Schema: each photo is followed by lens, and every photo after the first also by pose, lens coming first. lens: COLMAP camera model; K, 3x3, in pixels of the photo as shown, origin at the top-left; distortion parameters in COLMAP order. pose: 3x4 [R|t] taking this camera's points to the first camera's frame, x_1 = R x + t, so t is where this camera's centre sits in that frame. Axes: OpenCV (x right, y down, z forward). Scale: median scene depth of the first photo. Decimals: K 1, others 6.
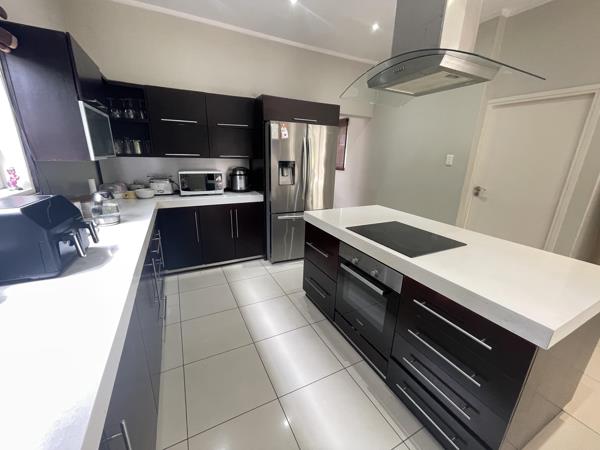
lens RADIAL K [[243.1, 0, 301.6], [0, 243.1, 226.8], [0, 0, 1]] dist [-0.000858, -0.000218]
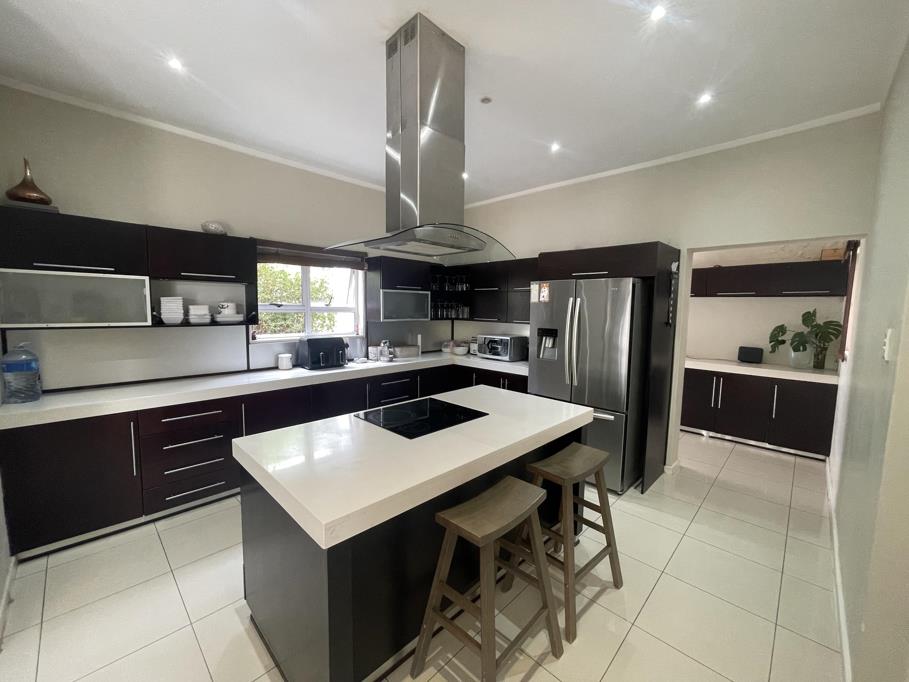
lens RADIAL K [[368.3, 0, 450.9], [0, 368.3, 341.1], [0, 0, 1]] dist [-0.000858, -0.000218]
pose [[0.315505, 0.068919, -0.946418, 0.996634], [-0.283399, 0.958685, -0.024664, -0.124755], [0.905617, 0.275995, 0.322001, 0.379338]]
